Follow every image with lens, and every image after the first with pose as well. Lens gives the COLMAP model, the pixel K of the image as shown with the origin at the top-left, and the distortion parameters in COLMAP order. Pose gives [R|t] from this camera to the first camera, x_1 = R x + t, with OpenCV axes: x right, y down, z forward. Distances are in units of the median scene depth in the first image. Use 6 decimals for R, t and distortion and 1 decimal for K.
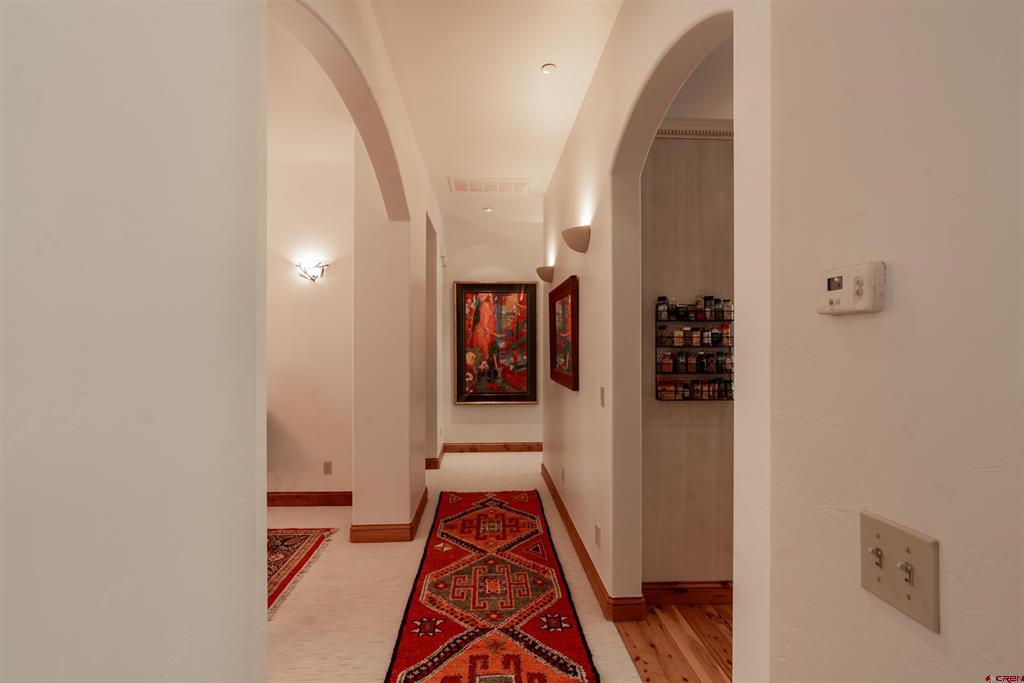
lens RADIAL K [[467.4, 0, 512.0], [0, 467.4, 341.5], [0, 0, 1]] dist [-0.002672, -0.000169]
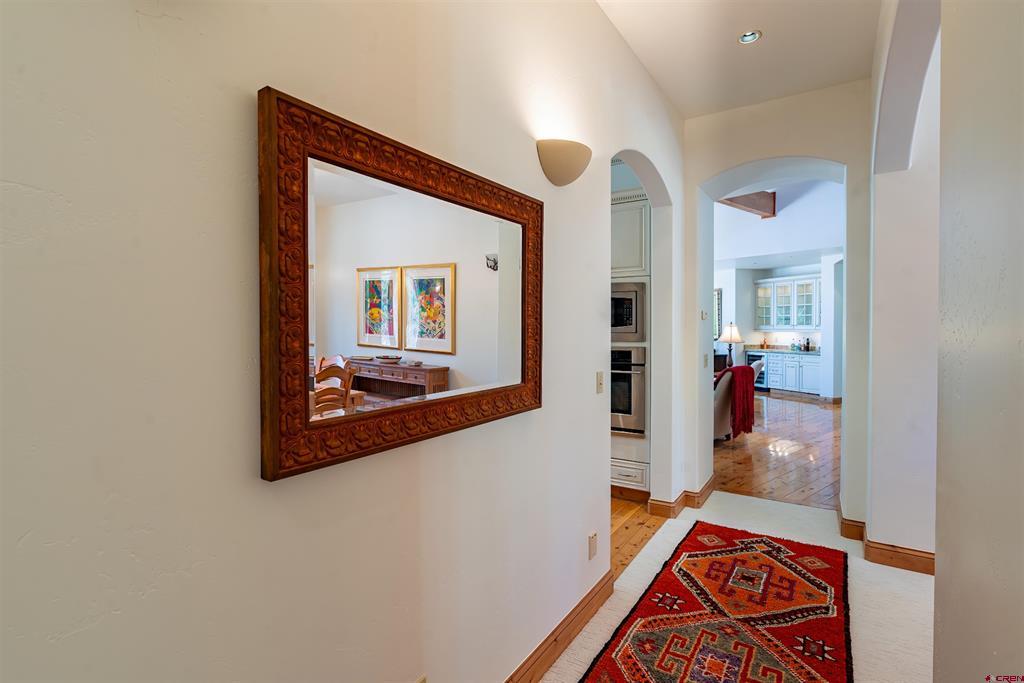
lens RADIAL K [[497.7, 0, 512.1], [0, 497.7, 331.1], [0, 0, 1]] dist [-0.000673, 0.000170]
pose [[-0.804207, -0.007788, 0.594298, -0.241203], [0.000120, 0.999912, 0.013266, 0.005419], [-0.594349, 0.010740, -0.804135, 1.818182]]
